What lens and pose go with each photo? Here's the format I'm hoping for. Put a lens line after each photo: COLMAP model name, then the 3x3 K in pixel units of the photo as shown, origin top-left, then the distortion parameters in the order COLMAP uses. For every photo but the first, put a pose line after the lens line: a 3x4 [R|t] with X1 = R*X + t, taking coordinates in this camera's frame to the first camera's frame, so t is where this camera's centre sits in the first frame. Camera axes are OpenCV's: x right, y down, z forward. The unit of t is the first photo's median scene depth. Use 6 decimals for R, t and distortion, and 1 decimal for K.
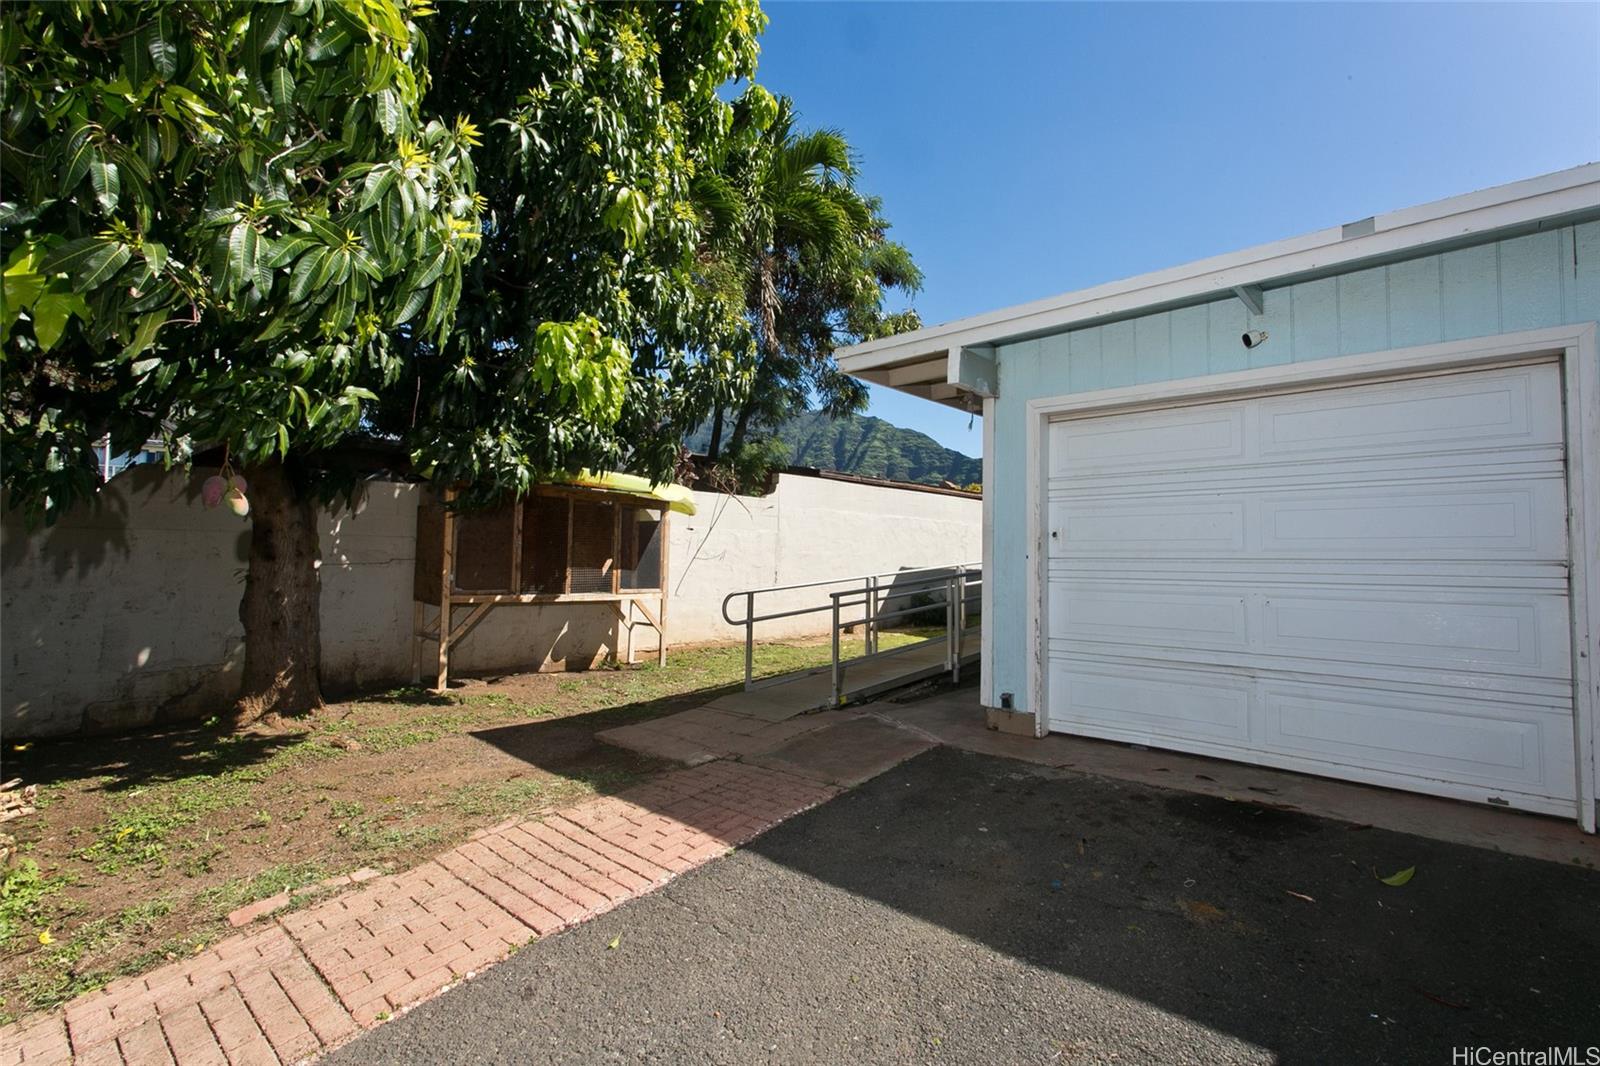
lens RADIAL K [[747.4, 0, 798.3], [0, 747.4, 522.8], [0, 0, 1]] dist [-0.000203, 0.000027]
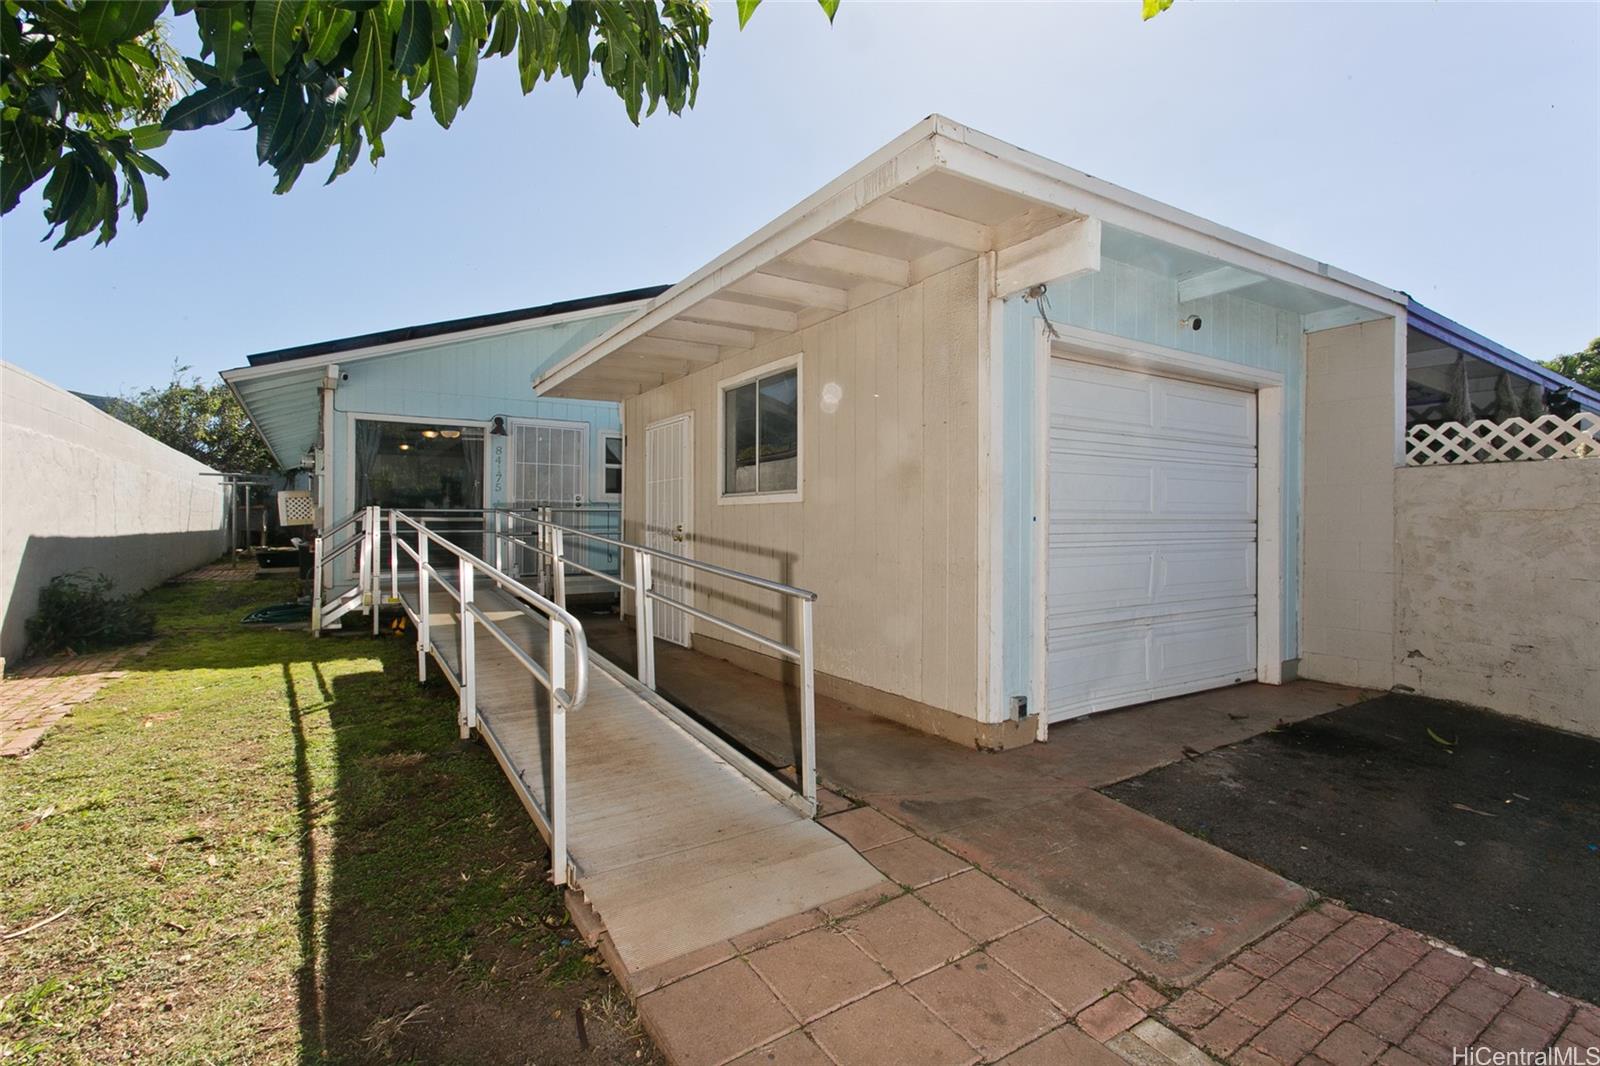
lens RADIAL K [[747.4, 0, 798.3], [0, 747.4, 522.8], [0, 0, 1]] dist [-0.000203, 0.000027]
pose [[0.264639, -0.010975, 0.964285, -0.480615], [-0.043595, 0.998777, 0.023331, 0.039413], [-0.963362, -0.048212, 0.263836, 0.958795]]
